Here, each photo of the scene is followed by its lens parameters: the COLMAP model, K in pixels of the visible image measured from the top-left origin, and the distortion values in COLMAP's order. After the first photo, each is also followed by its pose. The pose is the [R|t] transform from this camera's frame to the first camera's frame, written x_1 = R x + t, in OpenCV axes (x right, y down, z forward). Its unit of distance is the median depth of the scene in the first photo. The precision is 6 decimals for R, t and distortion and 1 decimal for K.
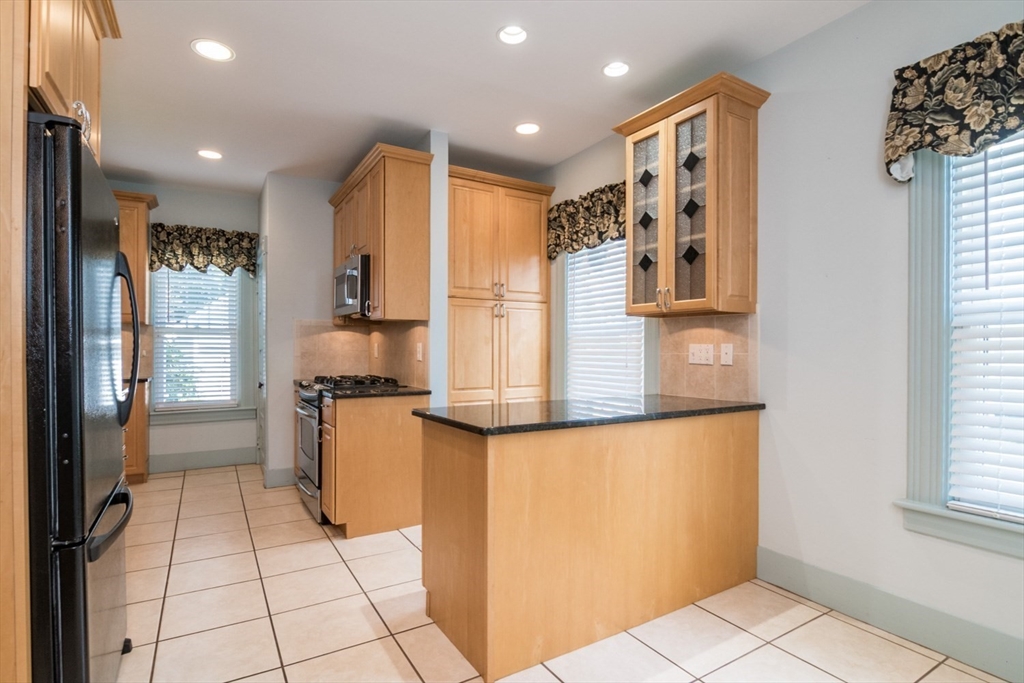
lens RADIAL K [[500.3, 0, 499.3], [0, 500.3, 350.0], [0, 0, 1]] dist [-0.007873, -0.004420]
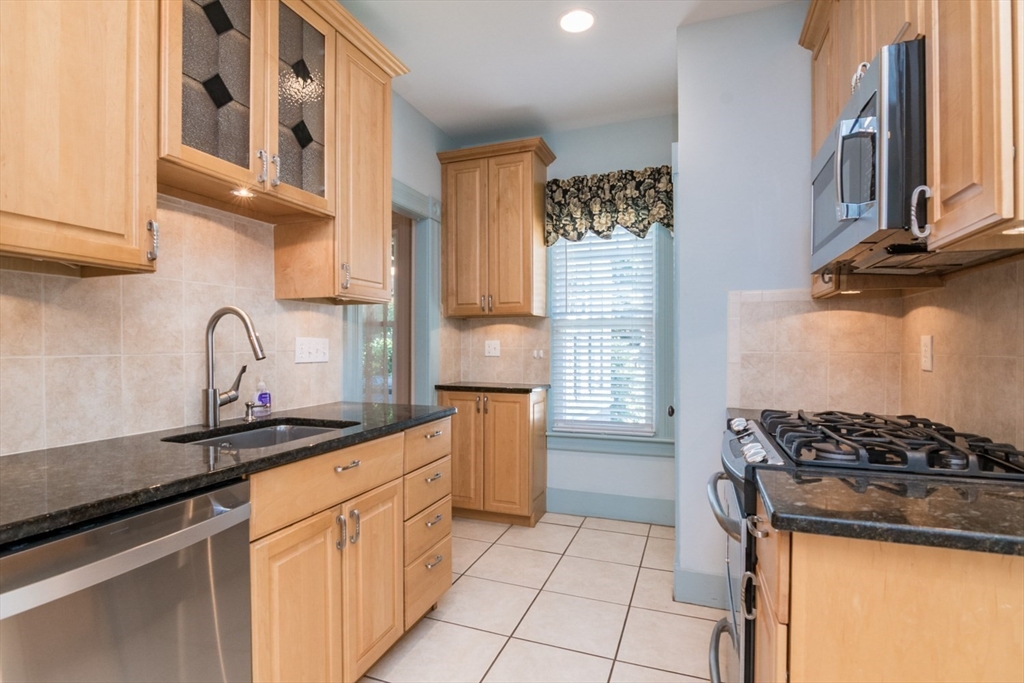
lens RADIAL K [[500.3, 0, 507.9], [0, 500.3, 349.5], [0, 0, 1]] dist [-0.007873, -0.004420]
pose [[0.625319, 0.001365, -0.780368, -0.145754], [-0.002645, 0.999996, -0.000371, -0.000413], [0.780364, 0.002296, 0.625321, 0.488433]]
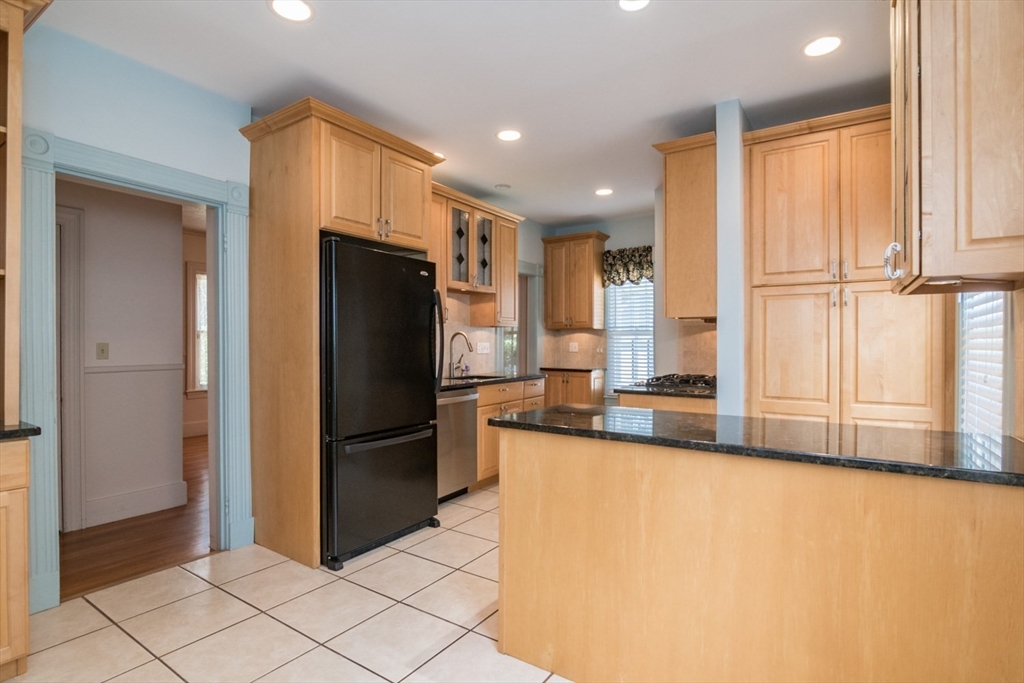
lens RADIAL K [[500.3, 0, 512.5], [0, 500.3, 347.1], [0, 0, 1]] dist [-0.007873, -0.004420]
pose [[0.434335, 0.001993, -0.900749, 0.390044], [-0.004652, 0.999989, -0.000031, -0.002187], [0.900739, 0.004204, 0.434340, 0.215680]]
